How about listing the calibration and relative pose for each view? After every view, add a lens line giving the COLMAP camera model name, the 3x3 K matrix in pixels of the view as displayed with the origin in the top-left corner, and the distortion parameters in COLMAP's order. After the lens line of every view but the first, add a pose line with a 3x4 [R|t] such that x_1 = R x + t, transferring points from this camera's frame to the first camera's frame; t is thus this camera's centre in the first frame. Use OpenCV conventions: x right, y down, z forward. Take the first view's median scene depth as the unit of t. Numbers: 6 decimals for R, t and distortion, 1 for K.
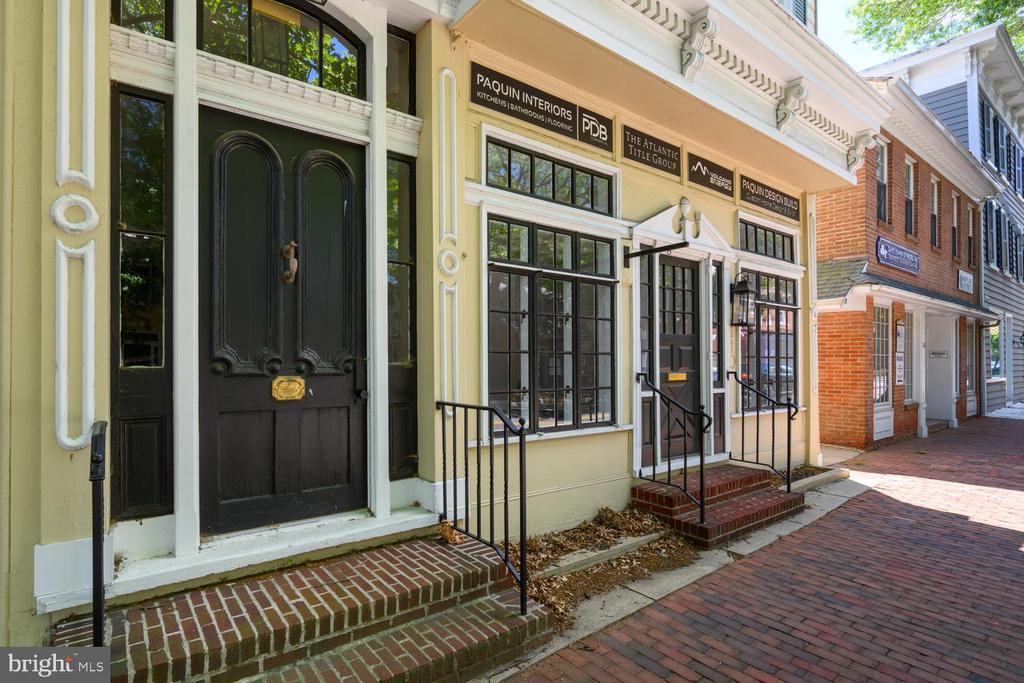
lens RADIAL K [[465.1, 0, 507.6], [0, 465.1, 359.2], [0, 0, 1]] dist [-0.001728, -0.000371]
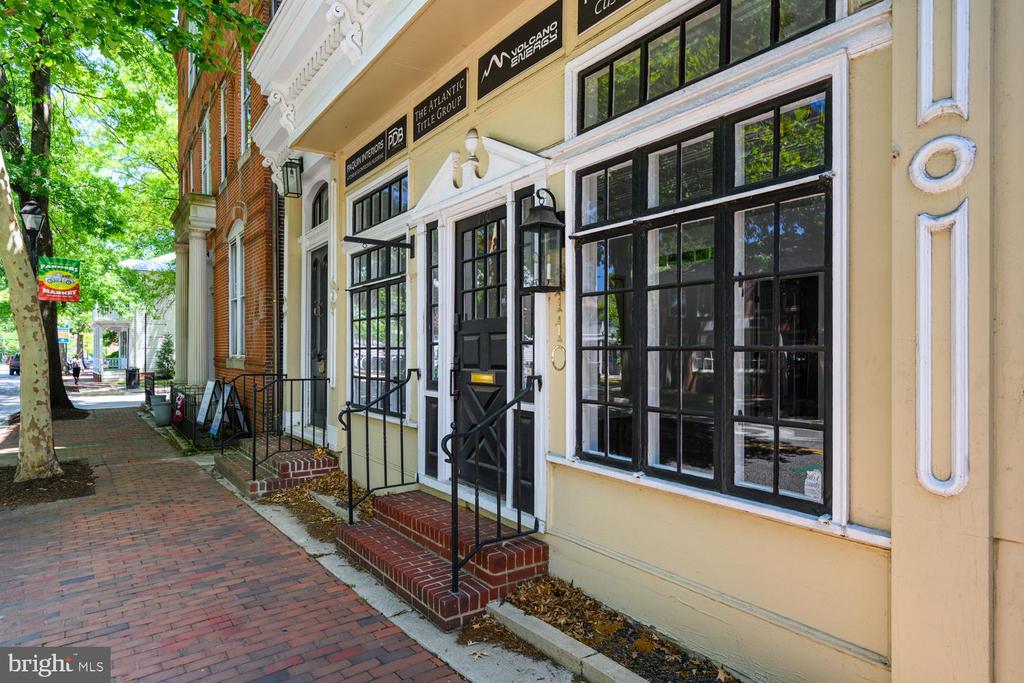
lens RADIAL K [[599.0, 0, 512.2], [0, 599.0, 352.8], [0, 0, 1]] dist [-0.000722, 0.000138]
pose [[0.001585, 0.008400, -0.999963, 1.541013], [0.014083, 0.999865, 0.008422, -0.010834], [0.999900, -0.014096, 0.001466, 1.240312]]
